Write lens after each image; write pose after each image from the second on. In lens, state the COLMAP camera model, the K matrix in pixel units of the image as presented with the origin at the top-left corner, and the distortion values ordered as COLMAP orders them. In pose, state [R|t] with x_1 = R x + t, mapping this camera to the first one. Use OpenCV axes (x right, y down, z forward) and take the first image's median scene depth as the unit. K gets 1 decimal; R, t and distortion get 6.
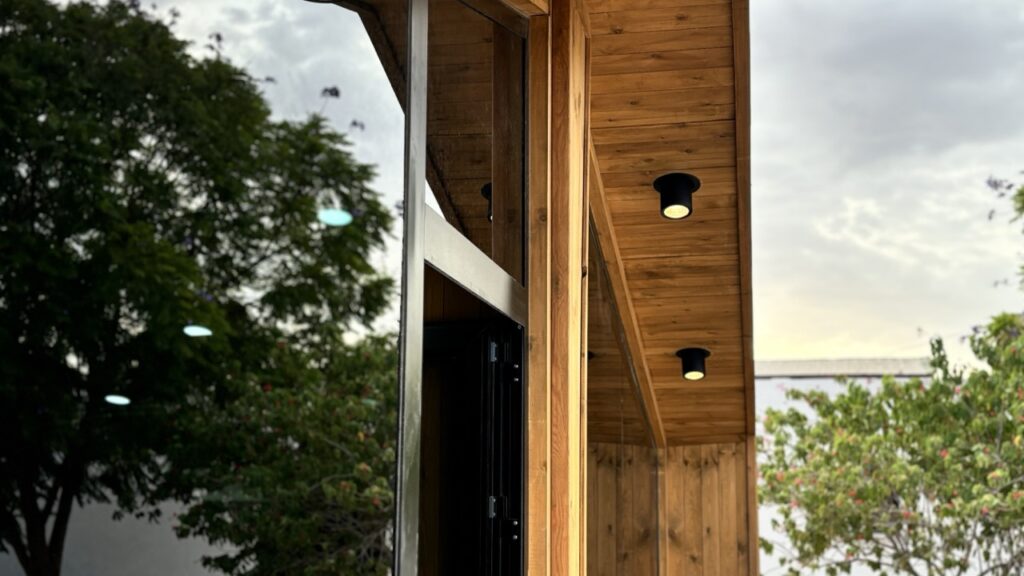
lens RADIAL K [[1178.7, 0, 506.5], [0, 1178.7, 298.8], [0, 0, 1]] dist [0.213871, -0.741713]
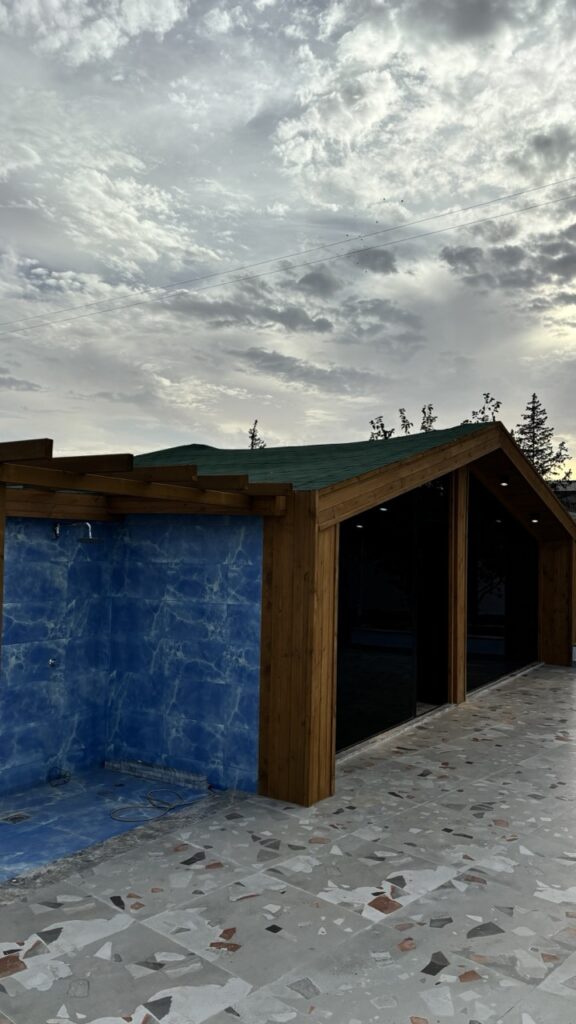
lens RADIAL K [[768.5, 0, 290.4], [0, 768.5, 523.5], [0, 0, 1]] dist [0.123963, -0.336856]
pose [[0.933943, -0.002739, -0.357413, 0.288732], [0.042304, 0.993789, 0.102927, -0.173252], [0.354911, -0.111247, 0.928258, -1.187494]]
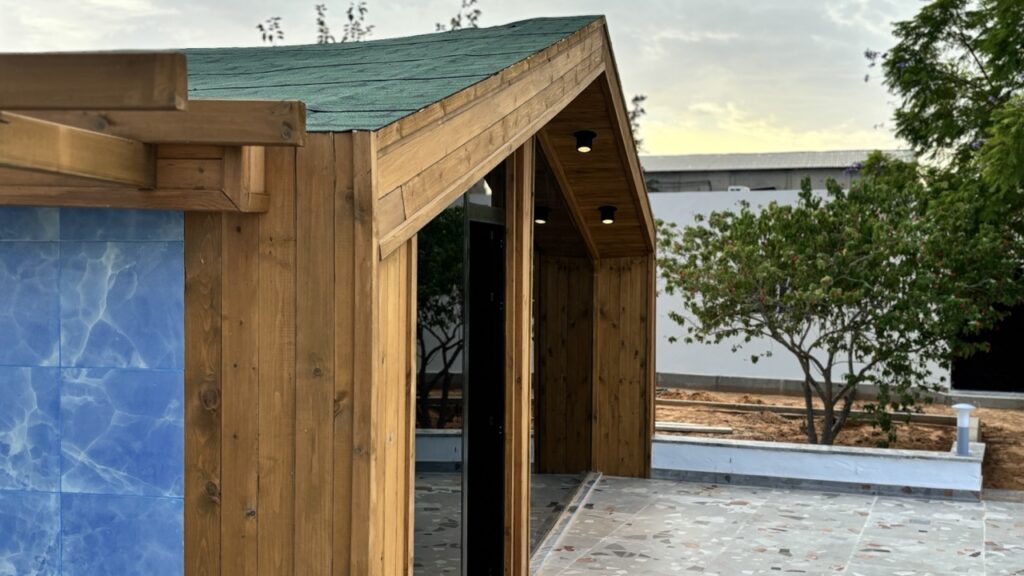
lens RADIAL K [[1178.7, 0, 506.5], [0, 1178.7, 298.8], [0, 0, 1]] dist [0.213871, -0.741713]
pose [[1.000000, -0.000529, -0.000531, 0.010095], [0.000615, 0.984175, 0.177196, -0.130044], [0.000429, -0.177196, 0.984176, -0.722085]]
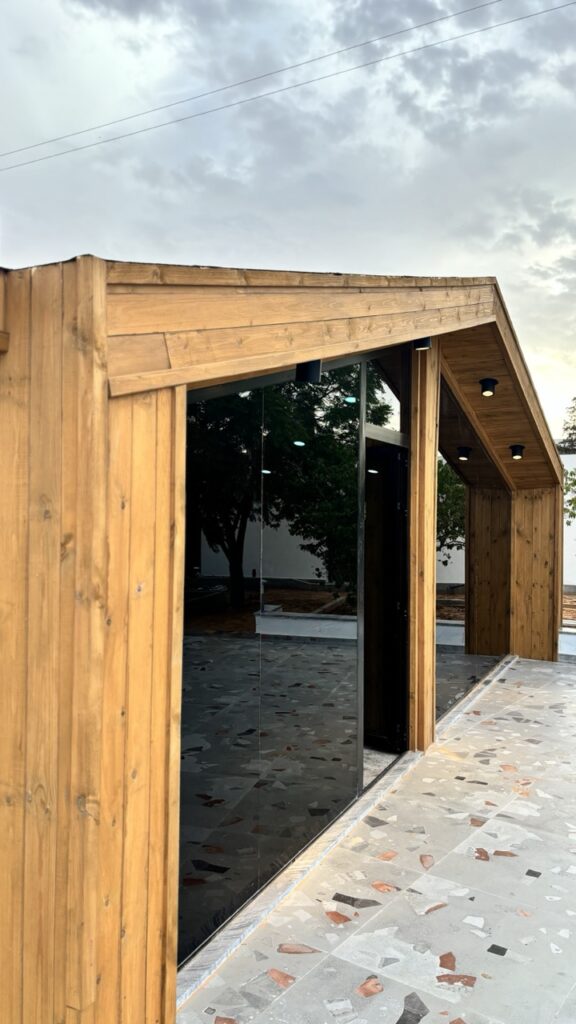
lens RADIAL K [[771.1, 0, 287.2], [0, 771.1, 520.1], [0, 0, 1]] dist [0.043563, -0.039713]
pose [[0.967883, 0.001072, -0.251397, 0.105074], [0.037356, 0.988276, 0.148035, -0.049250], [0.248609, -0.152672, 0.956496, -0.505249]]
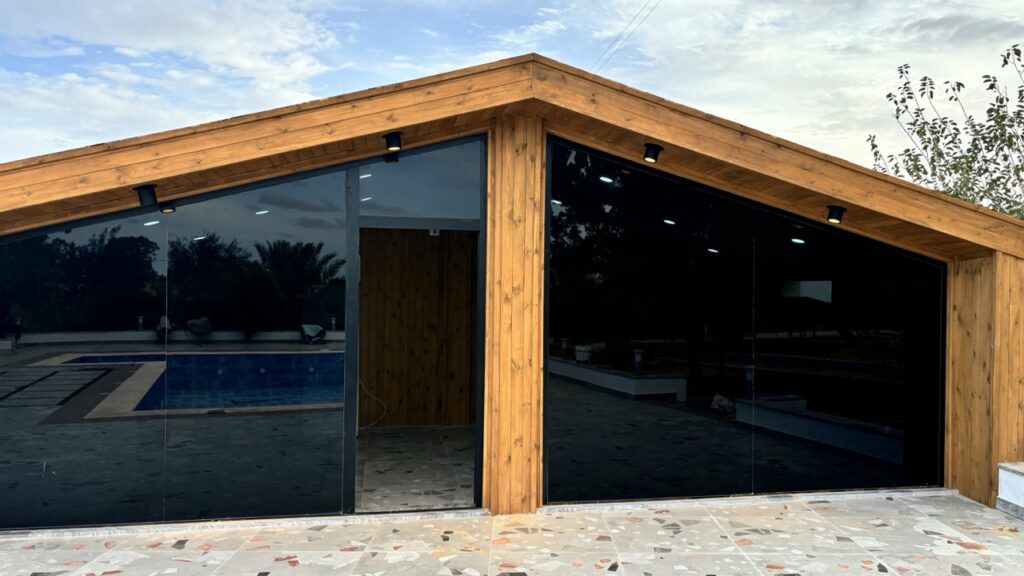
lens RADIAL K [[771.1, 0, 513.7], [0, 771.1, 294.1], [0, 0, 1]] dist [0.043563, -0.039713]
pose [[0.368951, -0.005132, -0.929435, 1.033329], [0.128745, 0.990627, 0.045637, 0.057948], [0.920489, -0.136498, 0.366153, 0.132612]]
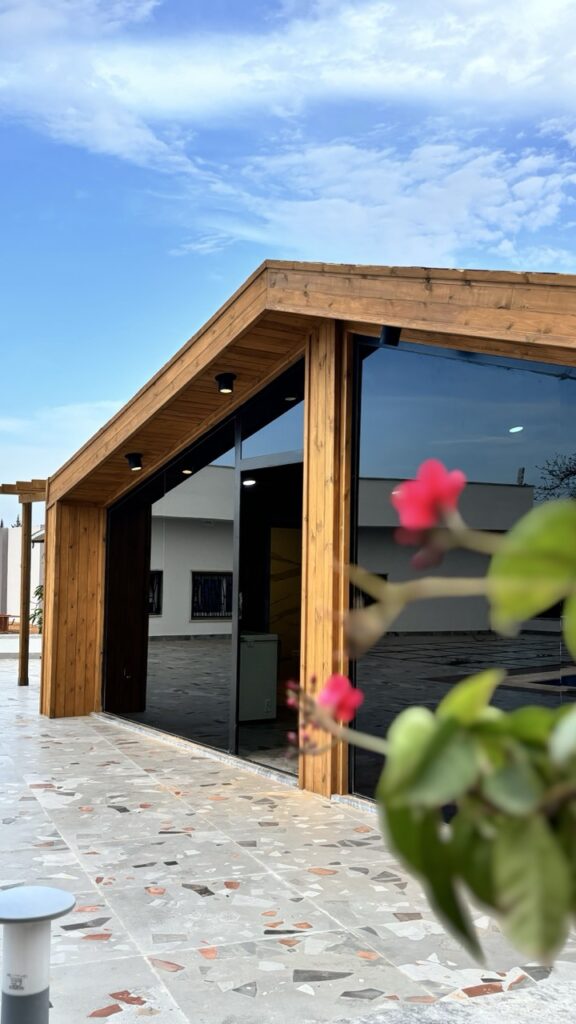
lens RADIAL K [[963.7, 0, 284.6], [0, 963.7, 518.1], [0, 0, 1]] dist [0.134043, -0.012300]
pose [[-0.701199, -0.046587, -0.711442, 0.881578], [0.088174, 0.984536, -0.151375, 0.264129], [0.707493, -0.168875, -0.686247, 1.304539]]
